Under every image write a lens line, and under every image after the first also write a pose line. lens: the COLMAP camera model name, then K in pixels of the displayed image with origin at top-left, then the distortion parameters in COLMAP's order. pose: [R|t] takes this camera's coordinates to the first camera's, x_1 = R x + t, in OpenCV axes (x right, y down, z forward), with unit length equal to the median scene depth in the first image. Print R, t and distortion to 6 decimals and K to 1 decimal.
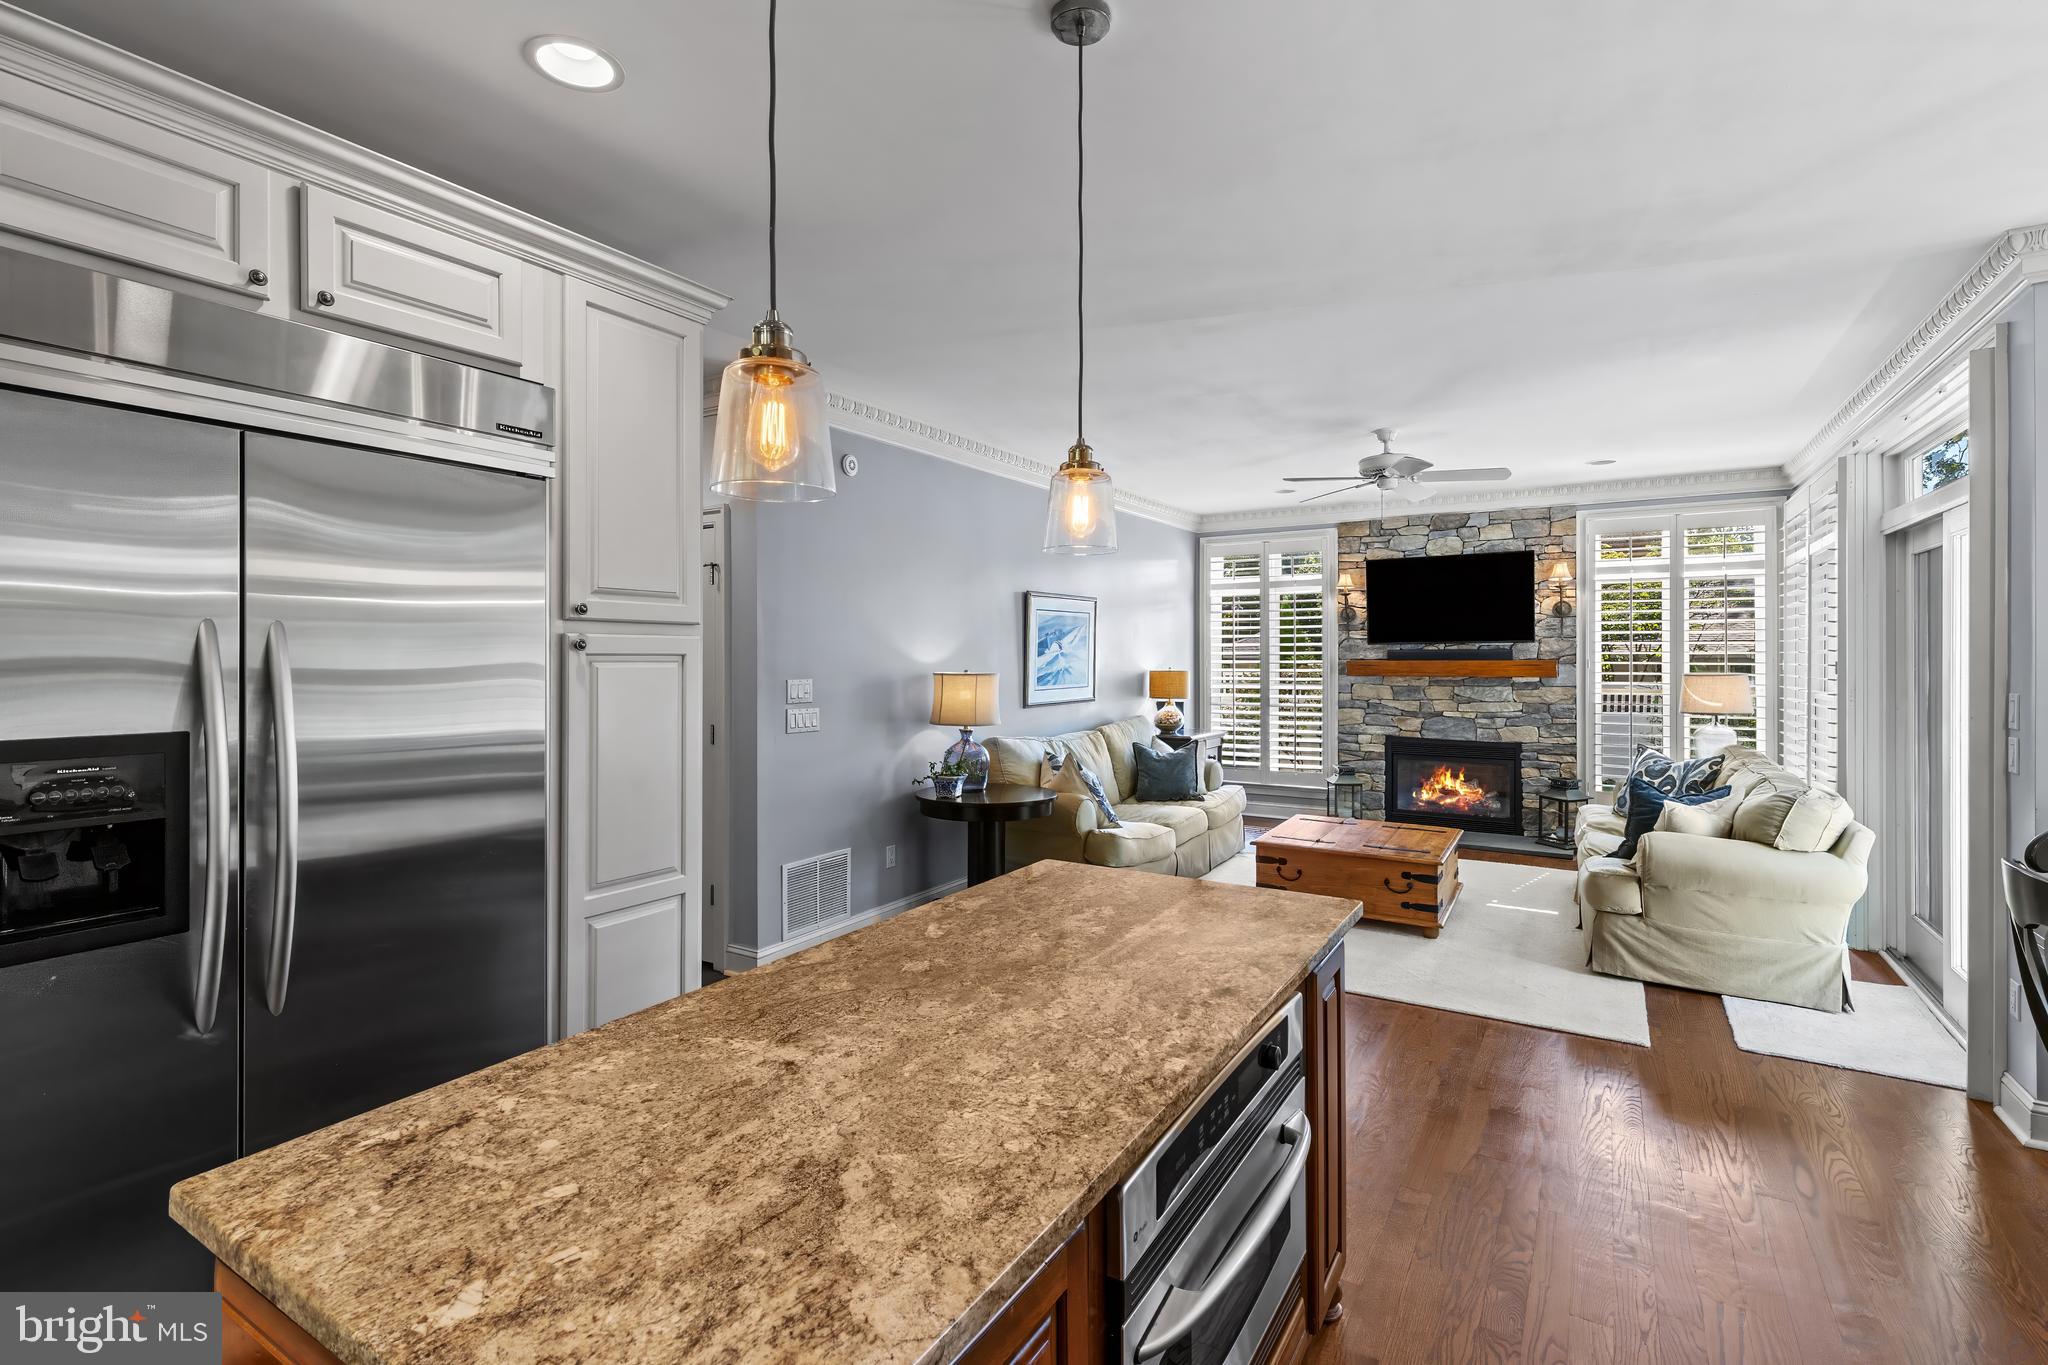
lens RADIAL K [[945.9, 0, 1030.4], [0, 945.9, 655.2], [0, 0, 1]] dist [-0.000523, -0.000066]
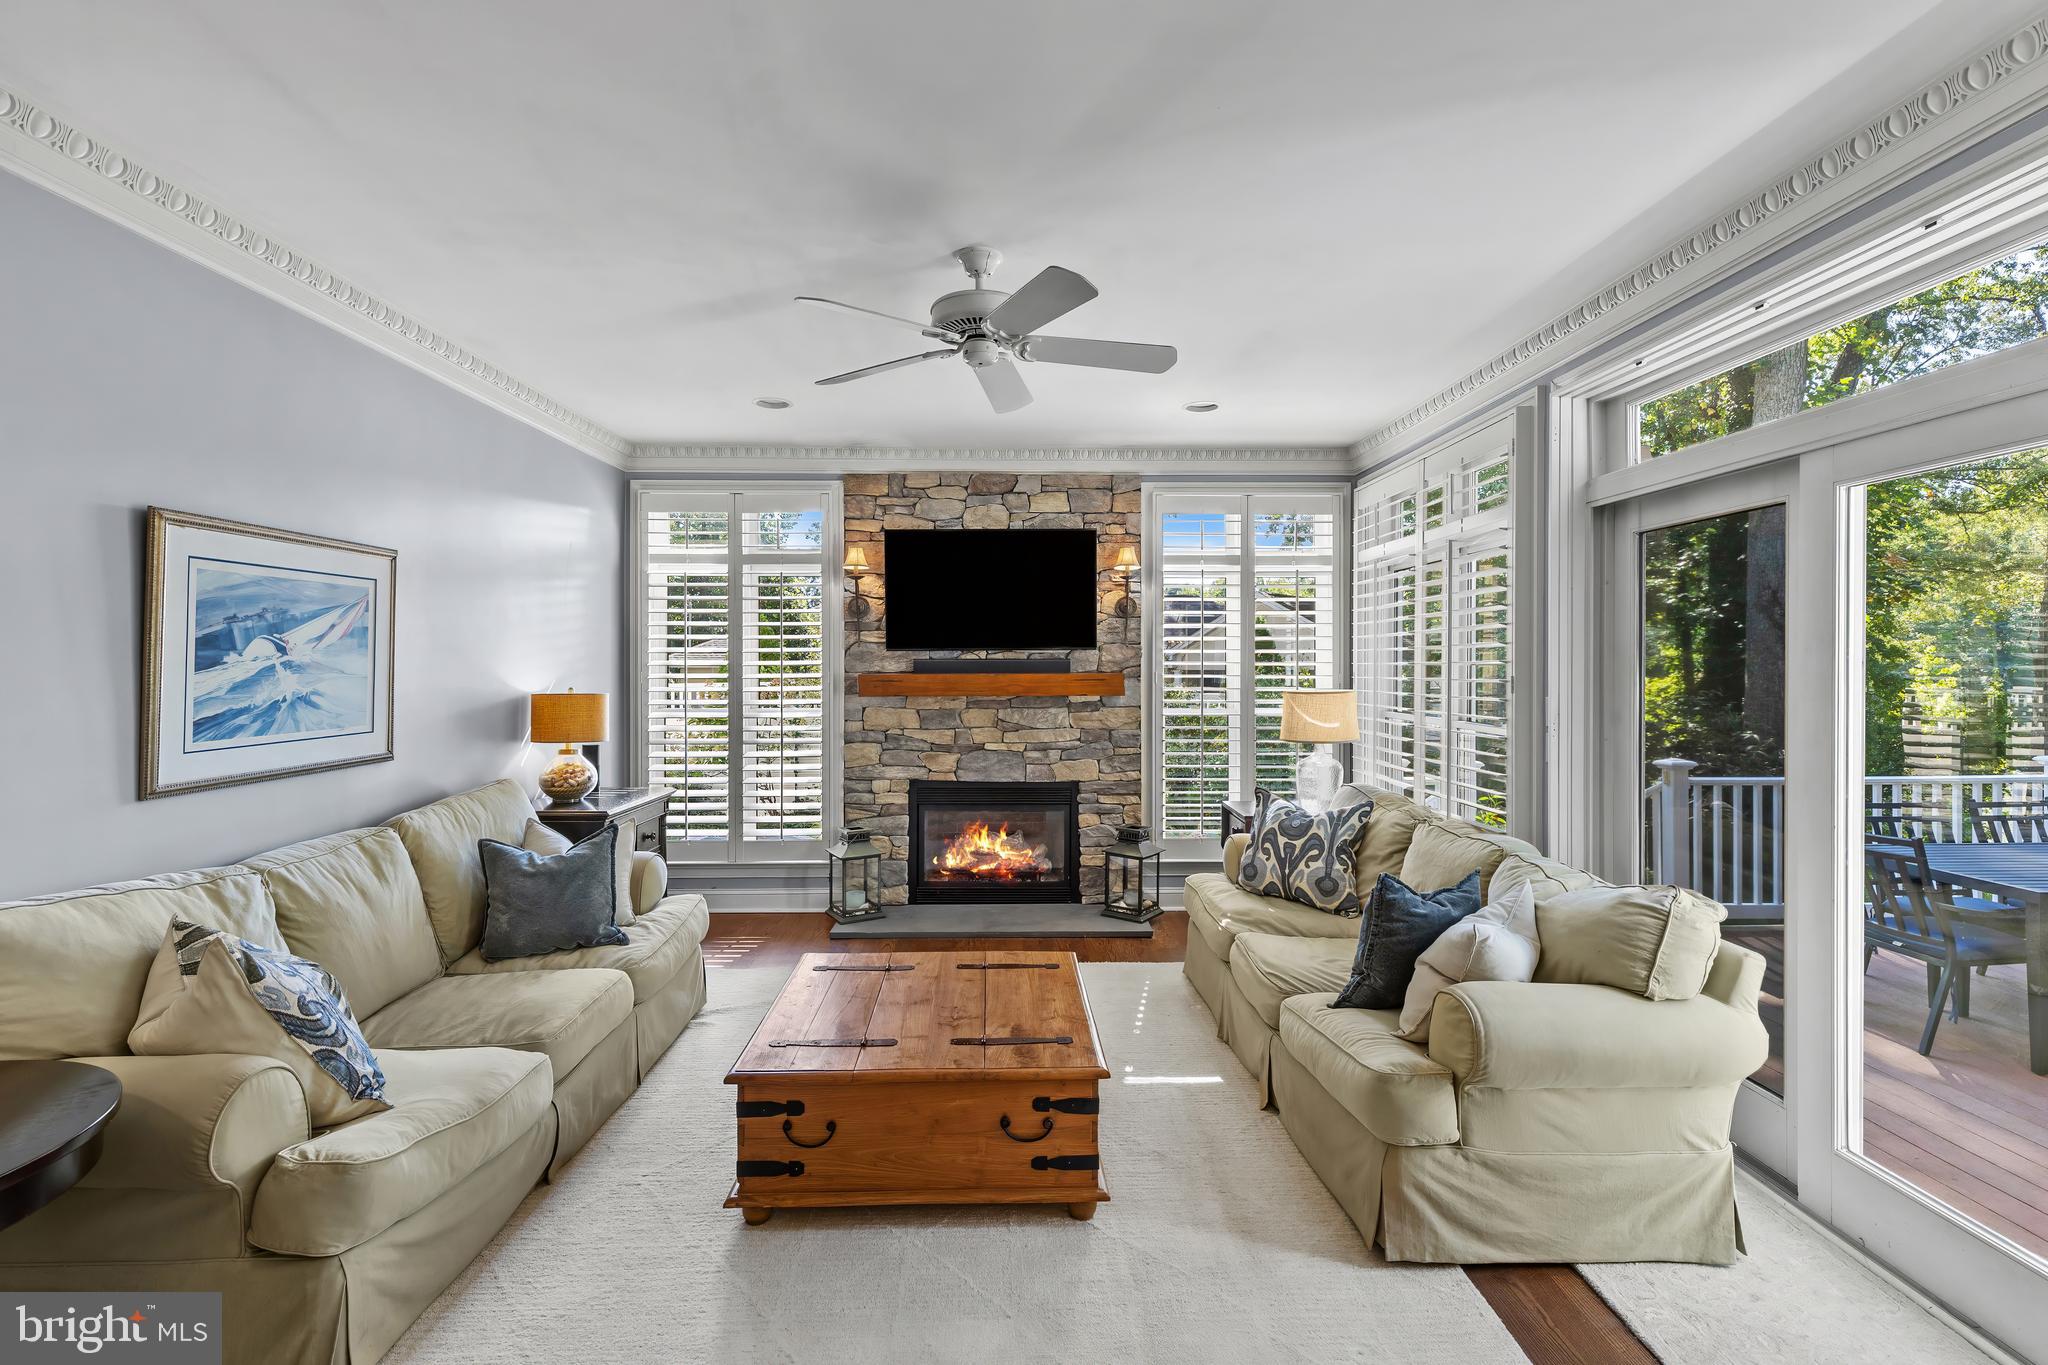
lens RADIAL K [[929.3, 0, 1021.4], [0, 929.3, 666.3], [0, 0, 1]] dist [0.001198, -0.000331]
pose [[0.848401, -0.000078, 0.529354, 0.084866], [-0.000854, 0.999998, 0.001517, -0.001248], [-0.529353, -0.001739, 0.848400, 0.395357]]
